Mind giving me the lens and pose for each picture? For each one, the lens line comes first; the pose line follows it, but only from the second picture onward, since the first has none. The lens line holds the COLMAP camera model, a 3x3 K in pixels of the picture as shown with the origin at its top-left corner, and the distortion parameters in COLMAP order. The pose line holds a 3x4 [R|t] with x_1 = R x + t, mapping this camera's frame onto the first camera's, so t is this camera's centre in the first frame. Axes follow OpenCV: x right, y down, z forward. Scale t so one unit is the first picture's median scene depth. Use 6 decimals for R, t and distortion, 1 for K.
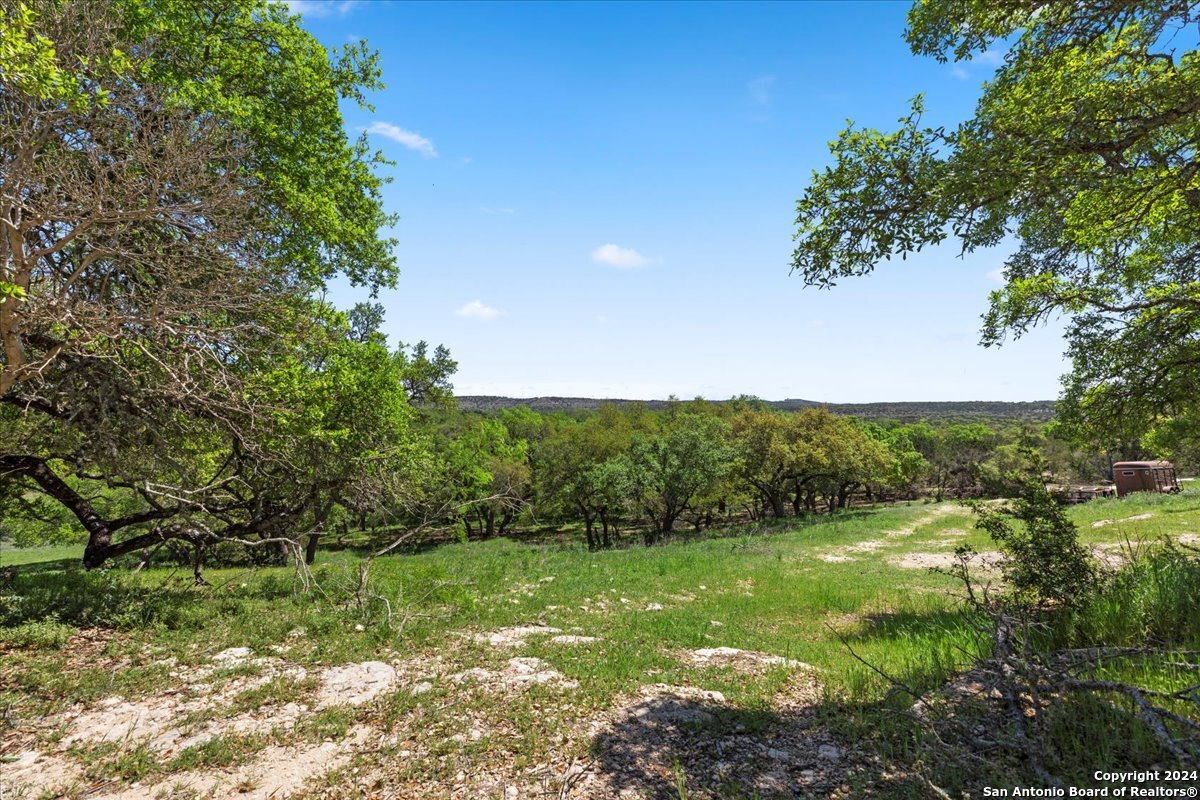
lens RADIAL K [[532.9, 0, 600.0], [0, 532.9, 400.0], [0, 0, 1]] dist [-0.002377, -0.000361]
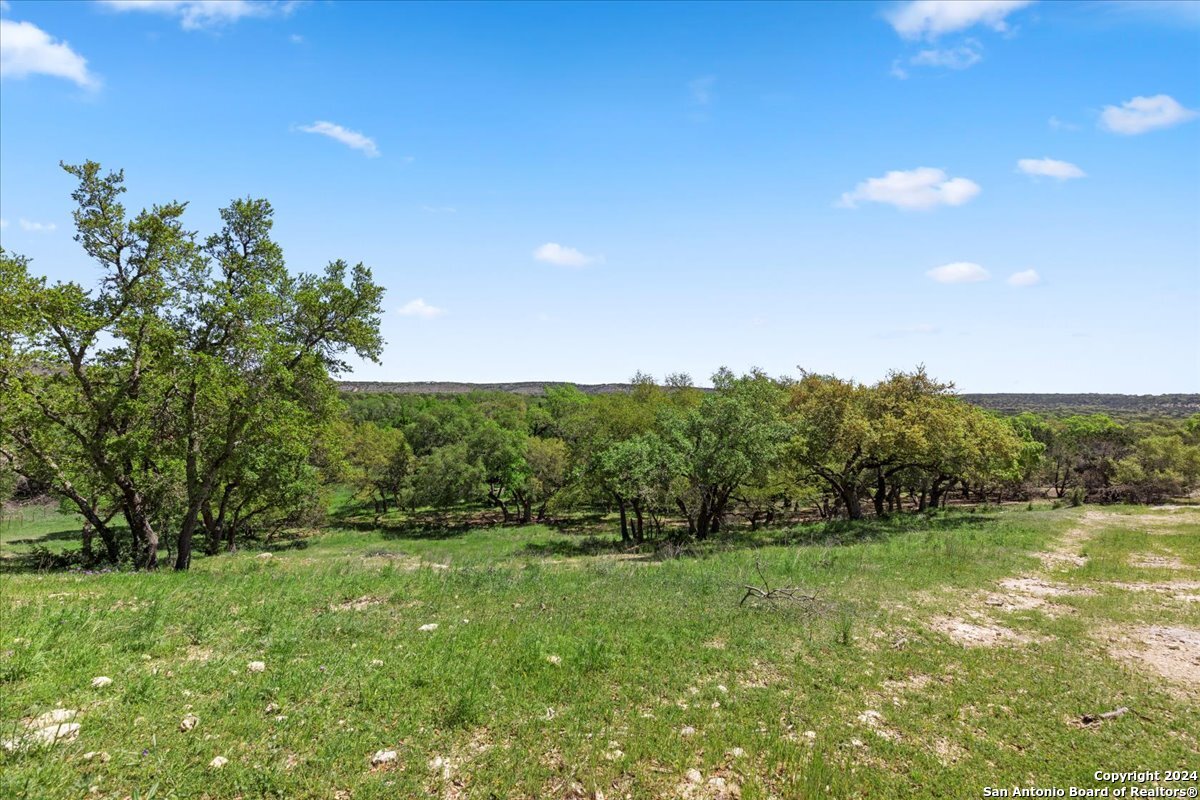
lens RADIAL K [[532.9, 0, 600.0], [0, 532.9, 400.0], [0, 0, 1]] dist [-0.002377, -0.000361]
pose [[0.991713, 0.014583, -0.127639, 0.044131], [-0.011548, 0.999634, 0.024484, 0.022647], [0.127949, -0.022807, 0.991518, 0.125944]]
